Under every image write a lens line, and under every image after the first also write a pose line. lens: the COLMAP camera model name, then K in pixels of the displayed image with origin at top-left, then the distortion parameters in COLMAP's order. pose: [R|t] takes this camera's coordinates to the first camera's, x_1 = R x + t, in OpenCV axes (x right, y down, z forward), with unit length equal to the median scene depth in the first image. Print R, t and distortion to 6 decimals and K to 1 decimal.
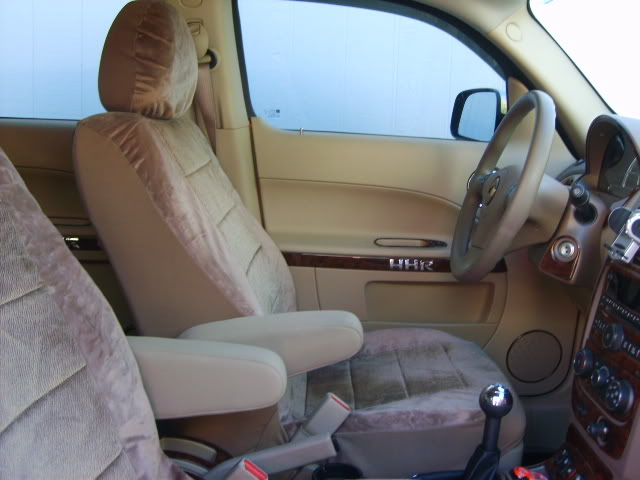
lens RADIAL K [[670.4, 0, 321.5], [0, 670.4, 229.3], [0, 0, 1]] dist [-0.162038, 0.153370]
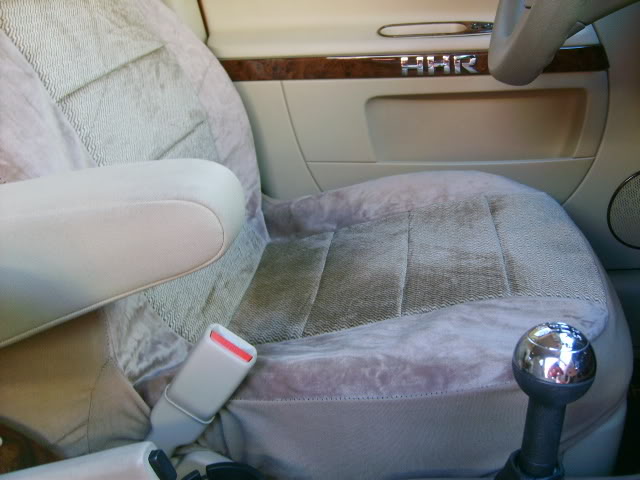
lens RADIAL K [[670.4, 0, 321.5], [0, 670.4, 229.3], [0, 0, 1]] dist [-0.162038, 0.153370]
pose [[0.985330, -0.035148, -0.167001, 0.179046], [0.075530, 0.967321, 0.242046, 0.064140], [0.153036, -0.251109, 0.955785, 0.562032]]
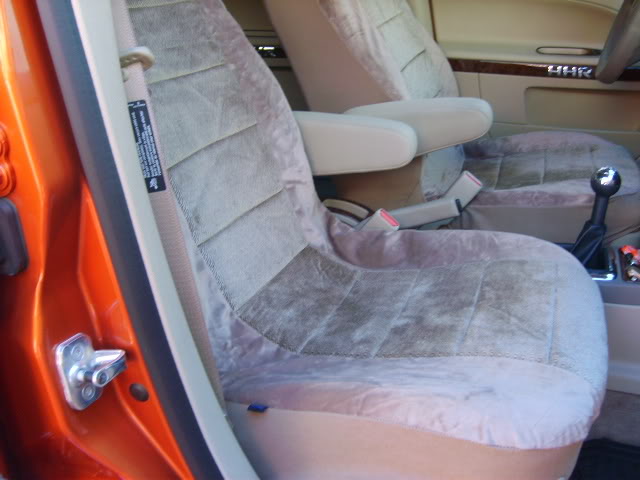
lens RADIAL K [[670.4, 0, 321.5], [0, 670.4, 229.3], [0, 0, 1]] dist [-0.162038, 0.153370]
pose [[0.947688, 0.072684, -0.310813, 0.145347], [0.005315, 0.970002, 0.243040, 0.060112], [0.319155, -0.231978, 0.918872, -0.187716]]
